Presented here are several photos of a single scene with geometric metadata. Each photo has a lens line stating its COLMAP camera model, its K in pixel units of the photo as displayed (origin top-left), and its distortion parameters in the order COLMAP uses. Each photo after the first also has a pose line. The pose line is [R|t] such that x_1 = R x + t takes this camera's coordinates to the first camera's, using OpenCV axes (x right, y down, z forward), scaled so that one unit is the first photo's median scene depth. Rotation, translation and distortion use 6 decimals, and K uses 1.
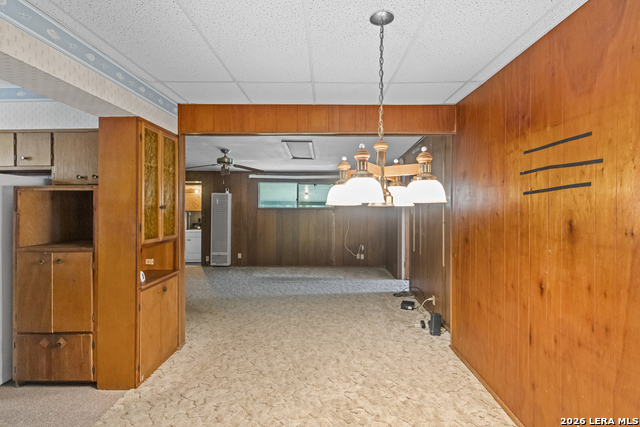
lens RADIAL K [[305.4, 0, 325.5], [0, 305.4, 204.5], [0, 0, 1]] dist [0.001079, 0.000163]
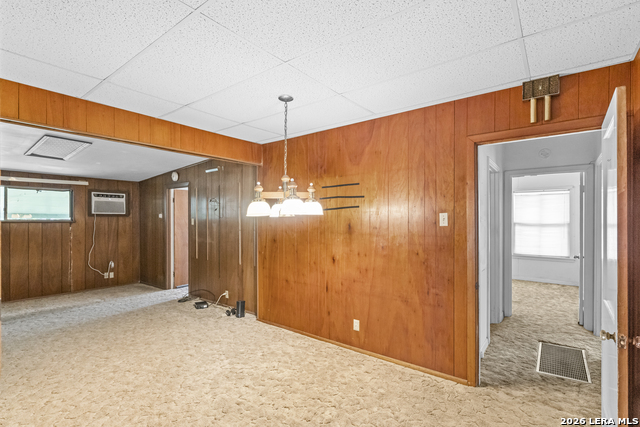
lens RADIAL K [[305.4, 0, 320.2], [0, 305.4, 217.0], [0, 0, 1]] dist [0.001079, 0.000163]
pose [[0.605387, 0.000417, 0.795931, -0.634905], [-0.000181, 1.000000, -0.000386, 0.004996], [-0.795931, 0.000089, 0.605387, -0.066806]]
